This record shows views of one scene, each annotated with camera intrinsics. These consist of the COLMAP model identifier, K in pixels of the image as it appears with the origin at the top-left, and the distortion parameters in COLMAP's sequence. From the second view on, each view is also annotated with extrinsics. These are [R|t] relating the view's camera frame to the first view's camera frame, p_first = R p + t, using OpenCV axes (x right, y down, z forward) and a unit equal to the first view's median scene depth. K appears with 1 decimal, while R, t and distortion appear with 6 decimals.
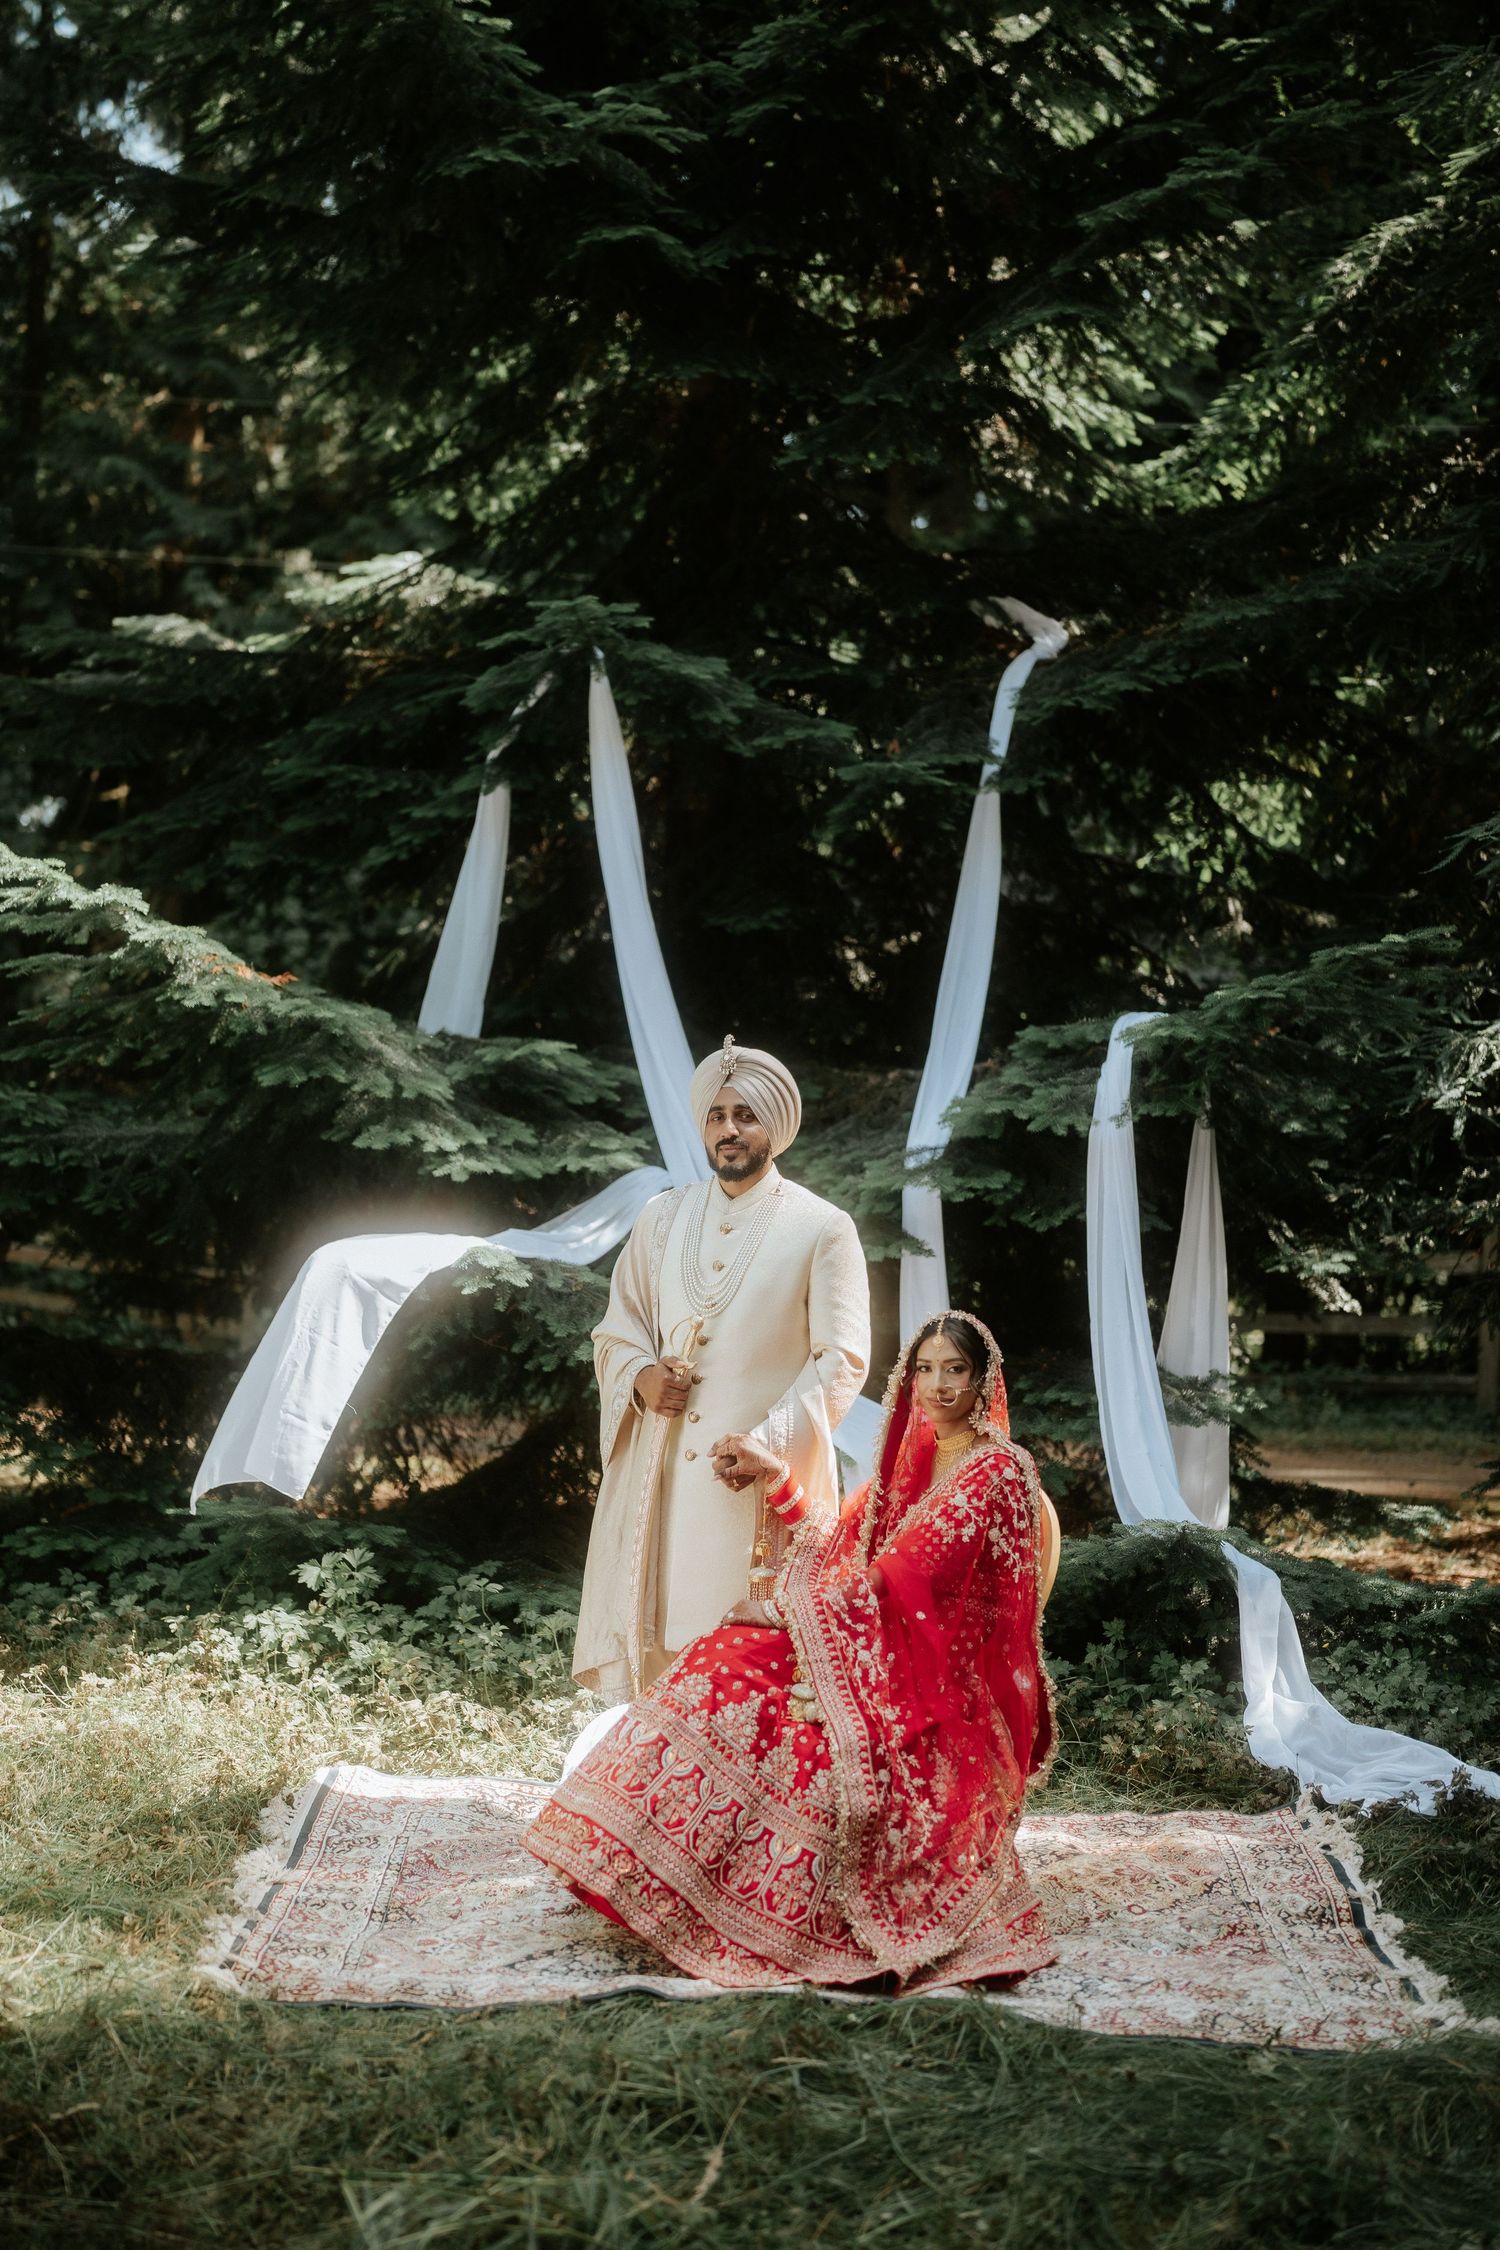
lens RADIAL K [[3123.4, 0, 778.5], [0, 3123.4, 1131.9], [0, 0, 1]] dist [-0.006061, 0.000000]
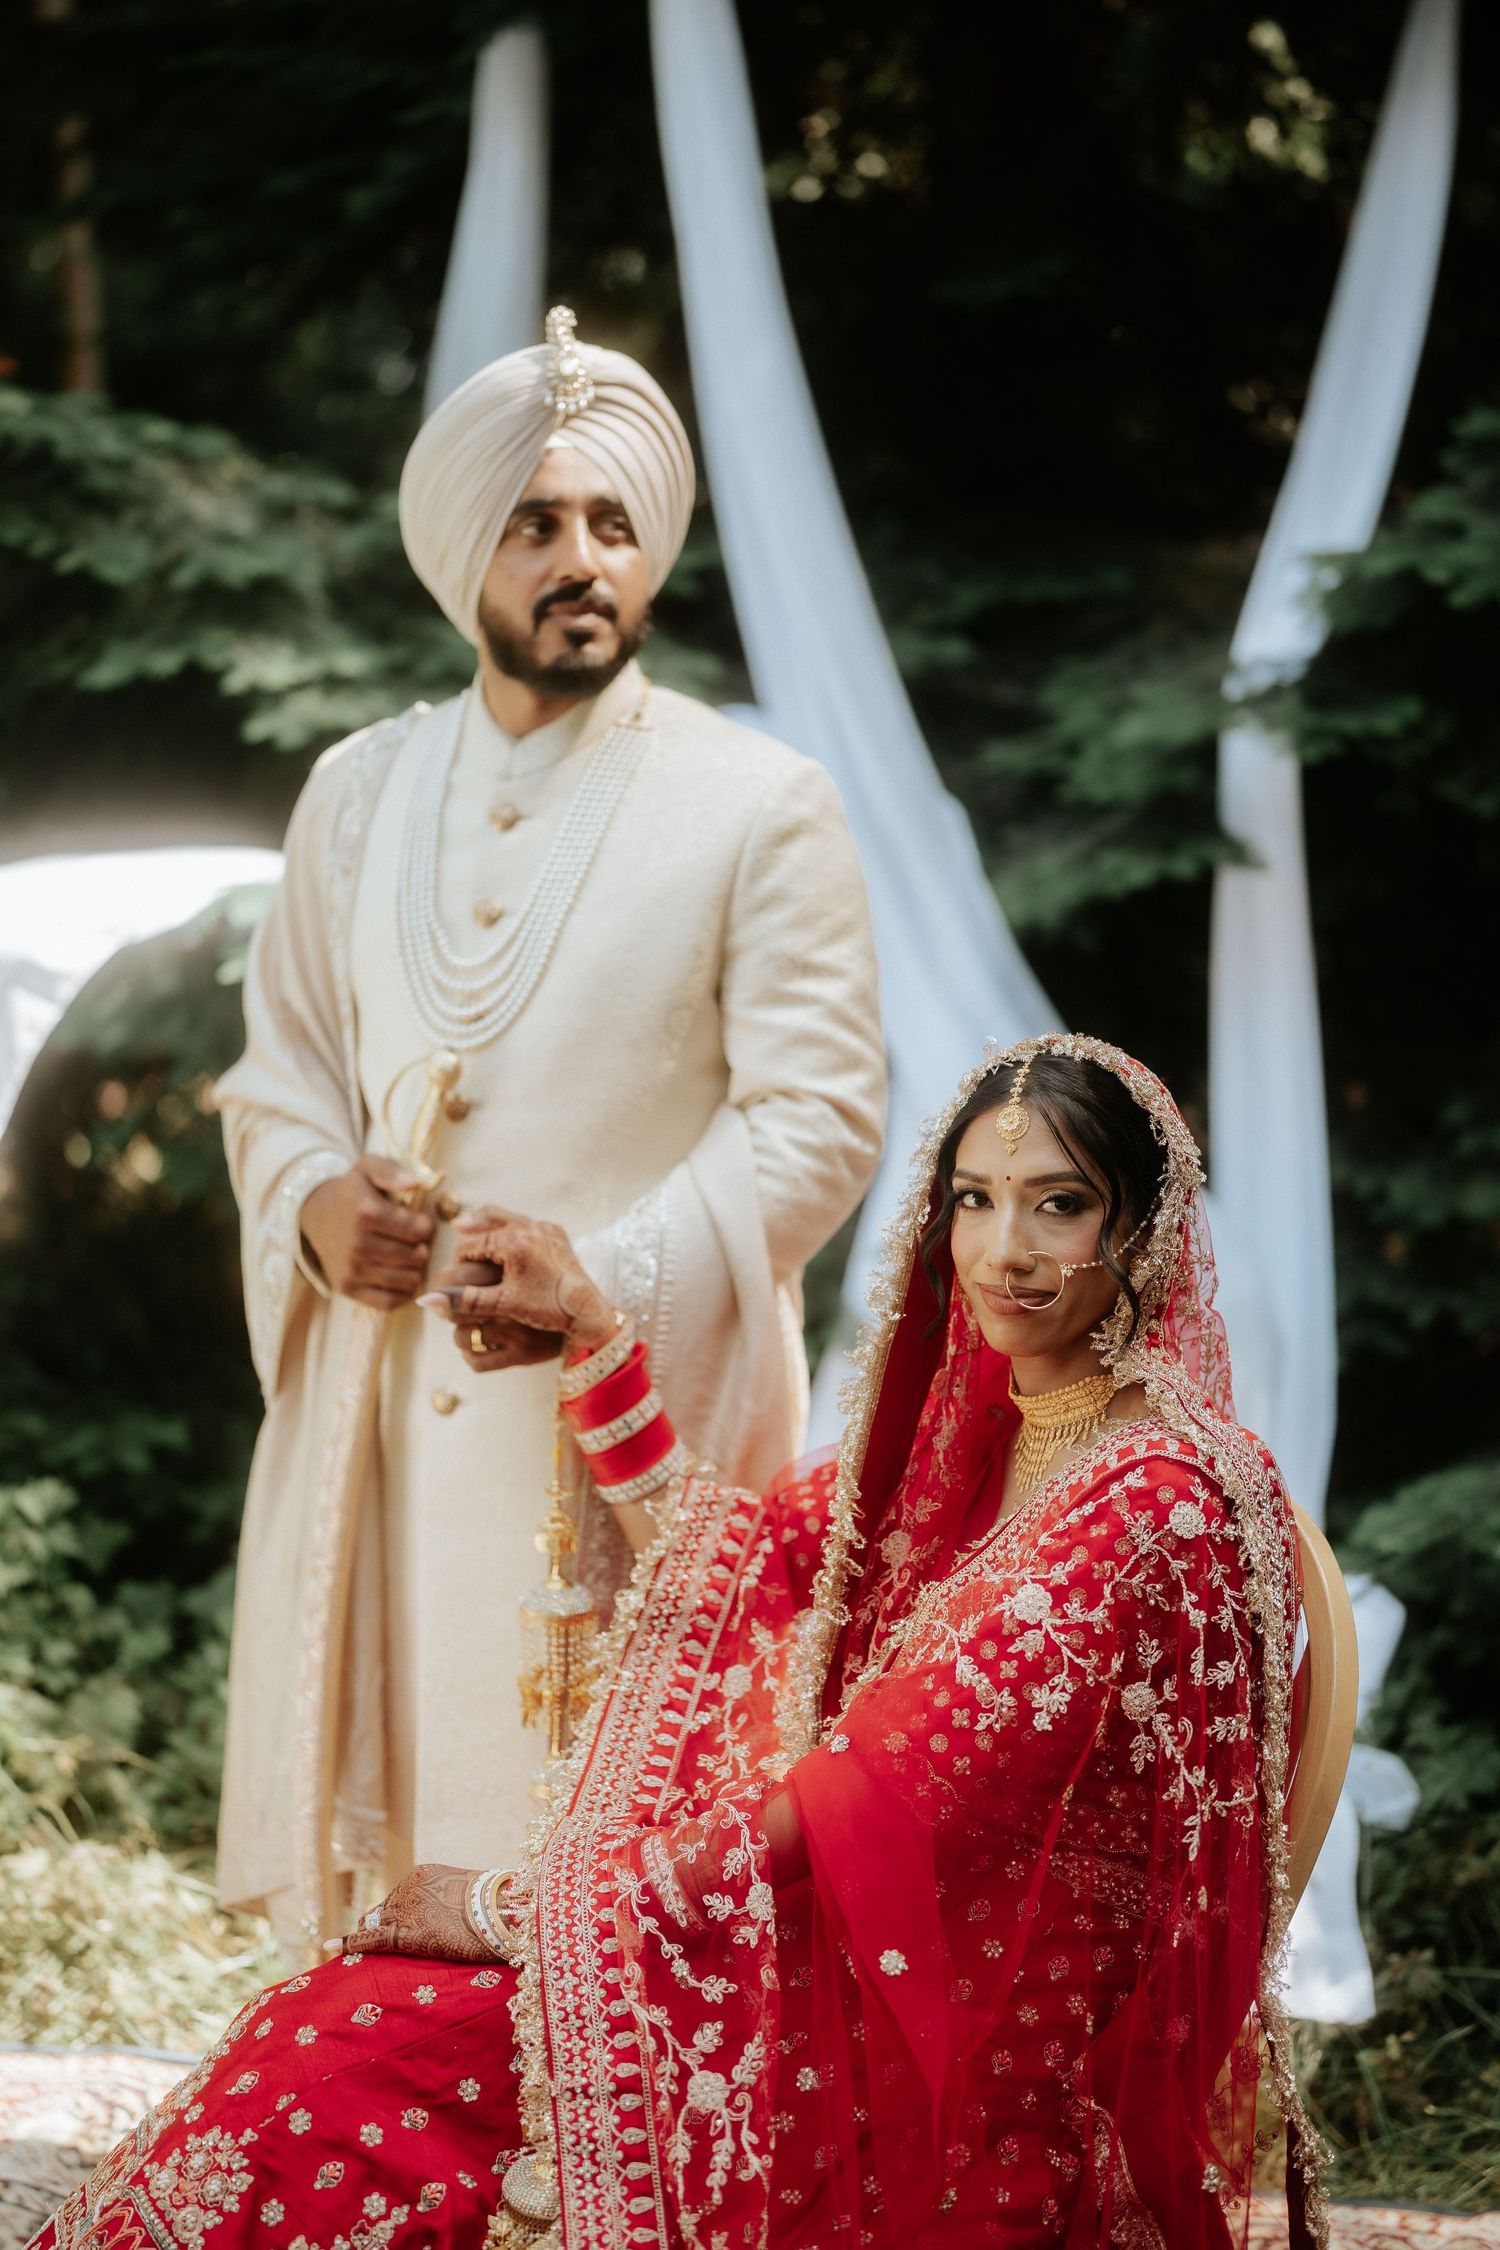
lens RADIAL K [[3236.2, 0, 744.5], [0, 3236.2, 1126.3], [0, 0, 1]] dist [0.015041, 0.000000]
pose [[0.979760, -0.007269, -0.200042, 0.078215], [0.030968, 0.992814, 0.115594, 0.019403], [0.197764, -0.119450, 0.972945, 0.521056]]
